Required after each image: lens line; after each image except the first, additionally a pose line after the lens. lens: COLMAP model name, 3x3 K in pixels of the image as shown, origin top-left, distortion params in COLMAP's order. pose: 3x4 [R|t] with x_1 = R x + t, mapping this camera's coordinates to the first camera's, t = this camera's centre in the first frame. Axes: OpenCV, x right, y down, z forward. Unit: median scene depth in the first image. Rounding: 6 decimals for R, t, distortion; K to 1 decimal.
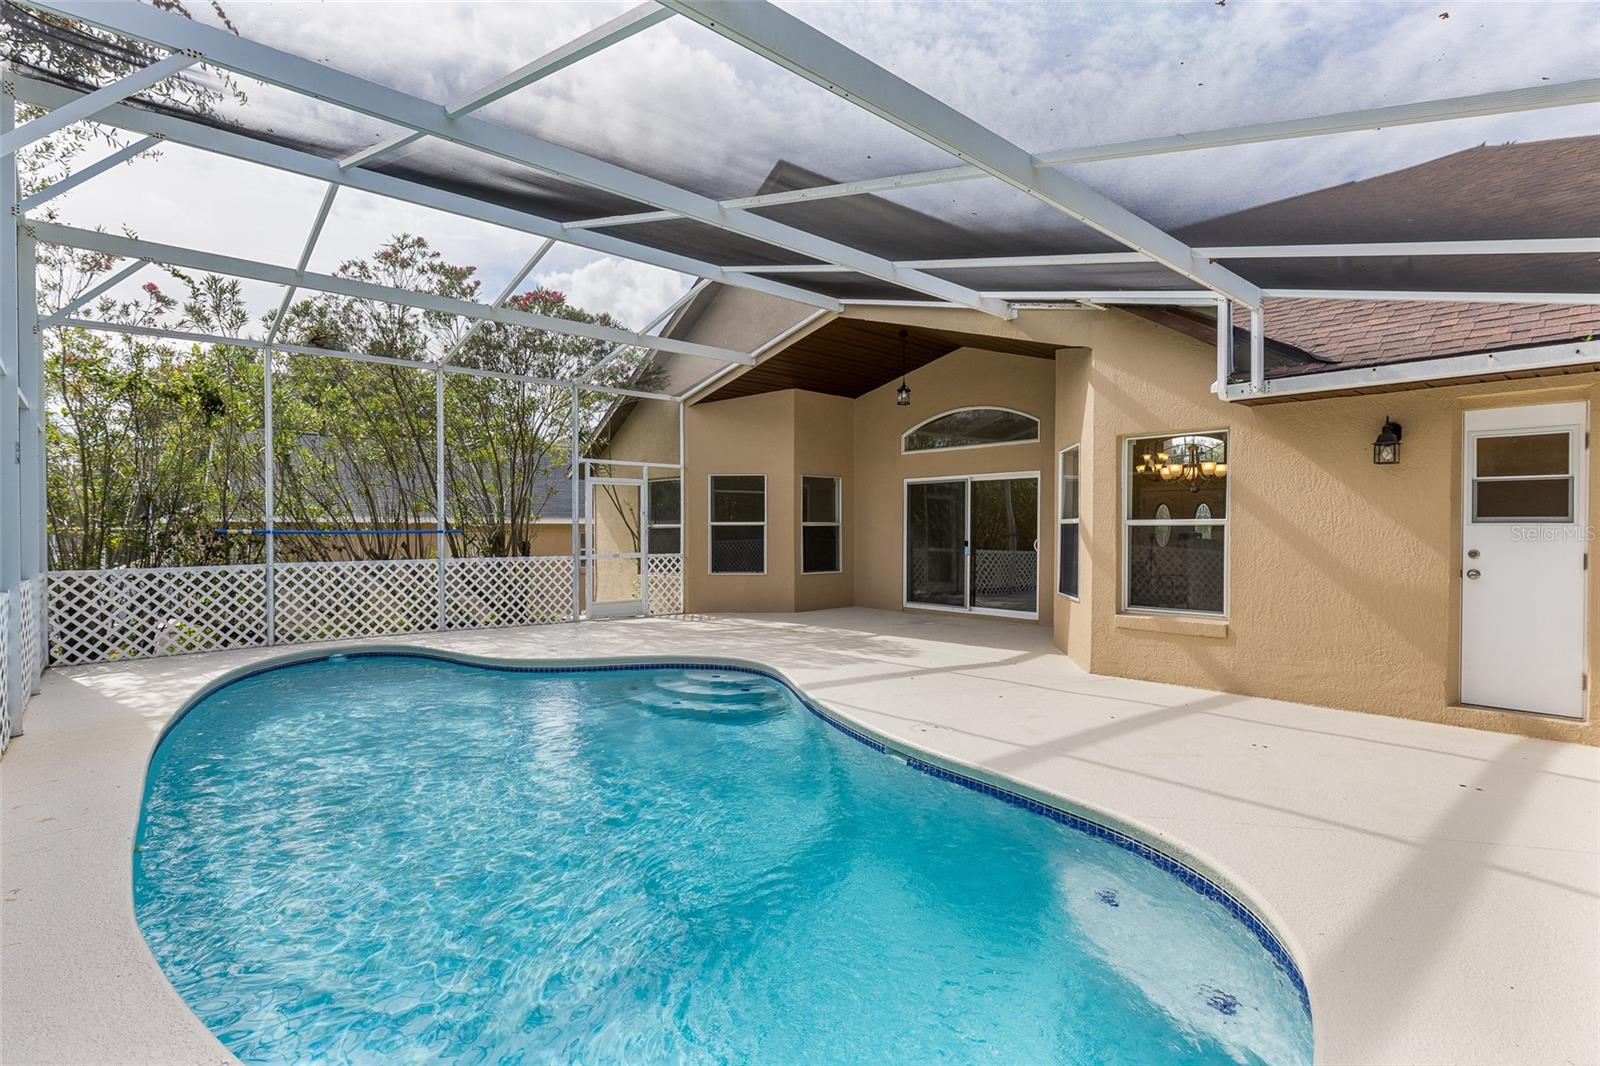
lens RADIAL K [[798.8, 0, 807.7], [0, 798.8, 532.8], [0, 0, 1]] dist [-0.002445, -0.000351]
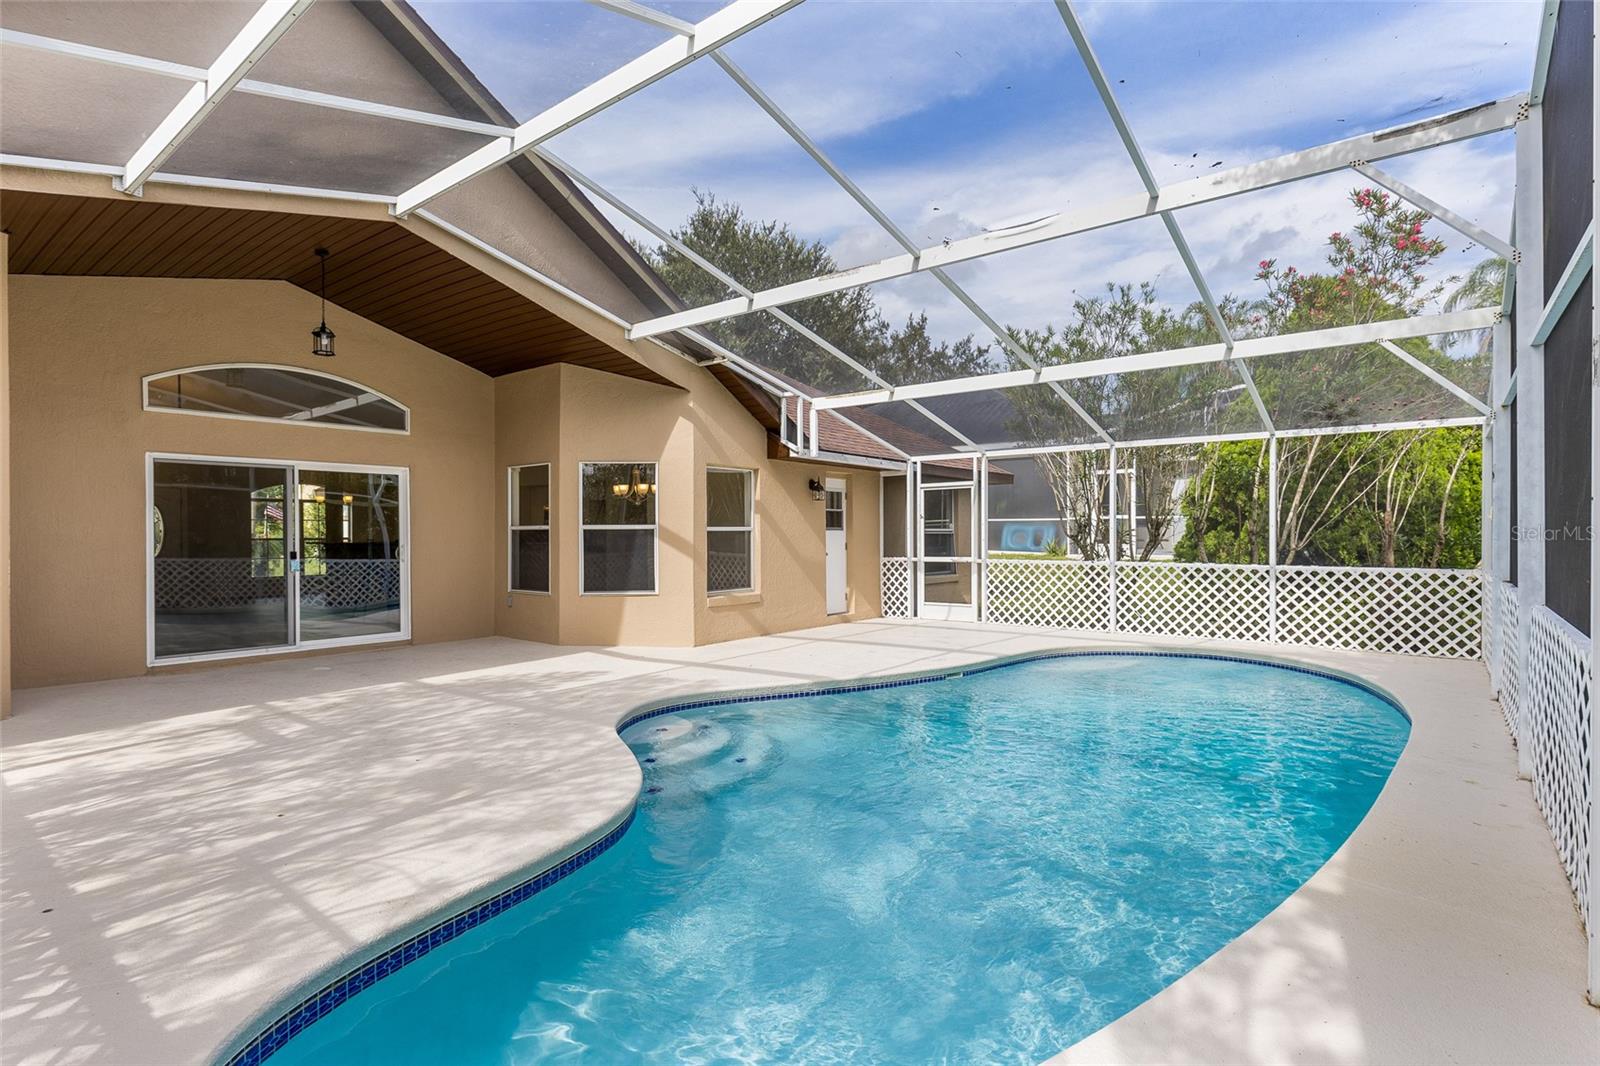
lens RADIAL K [[798.8, 0, 807.7], [0, 798.8, 532.8], [0, 0, 1]] dist [-0.002445, -0.000351]
pose [[-0.170756, -0.001717, 0.985312, -0.882626], [0.010560, 0.999938, 0.003573, -0.006927], [-0.985257, 0.011015, -0.170727, 0.985785]]
